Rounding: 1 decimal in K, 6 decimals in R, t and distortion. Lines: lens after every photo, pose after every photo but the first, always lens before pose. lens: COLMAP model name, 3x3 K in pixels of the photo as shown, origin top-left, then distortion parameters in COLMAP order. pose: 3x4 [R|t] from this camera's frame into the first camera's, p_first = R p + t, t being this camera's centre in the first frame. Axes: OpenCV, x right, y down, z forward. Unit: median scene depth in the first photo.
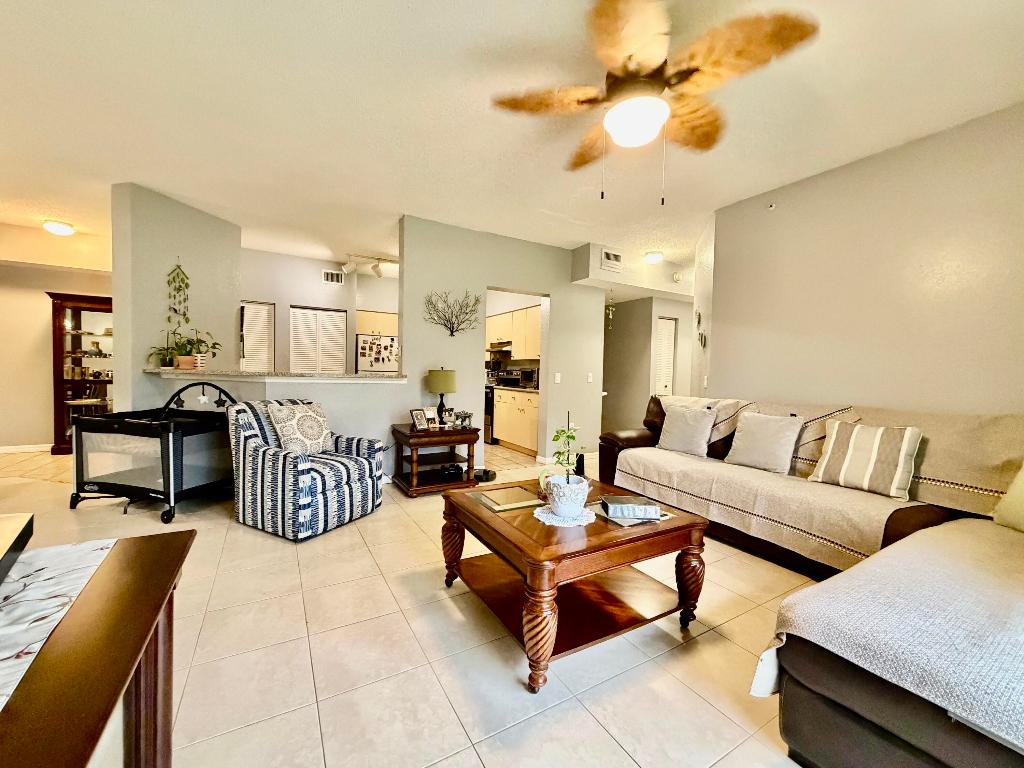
lens RADIAL K [[406.3, 0, 506.8], [0, 406.3, 388.5], [0, 0, 1]] dist [-0.000392, -0.000066]
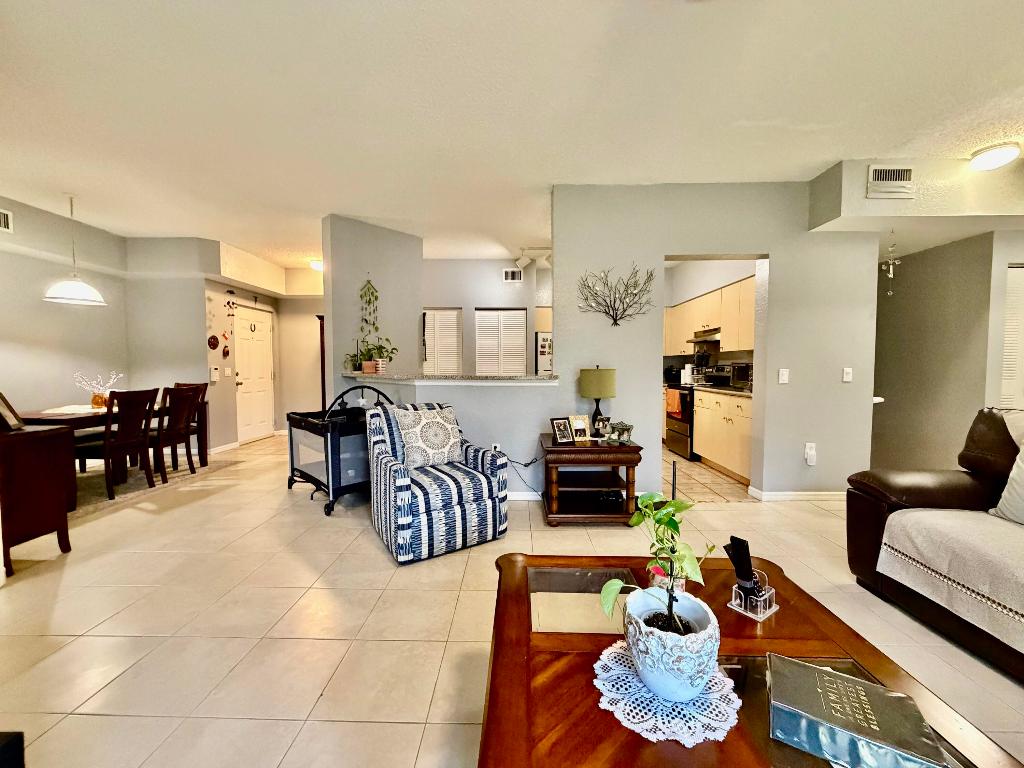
lens RADIAL K [[406.3, 0, 508.4], [0, 406.3, 386.0], [0, 0, 1]] dist [-0.000392, -0.000066]
pose [[0.855868, 0.001462, -0.517193, 0.102278], [-0.000452, 0.999998, 0.002079, -0.013344], [0.517195, -0.001546, 0.855866, 0.227091]]
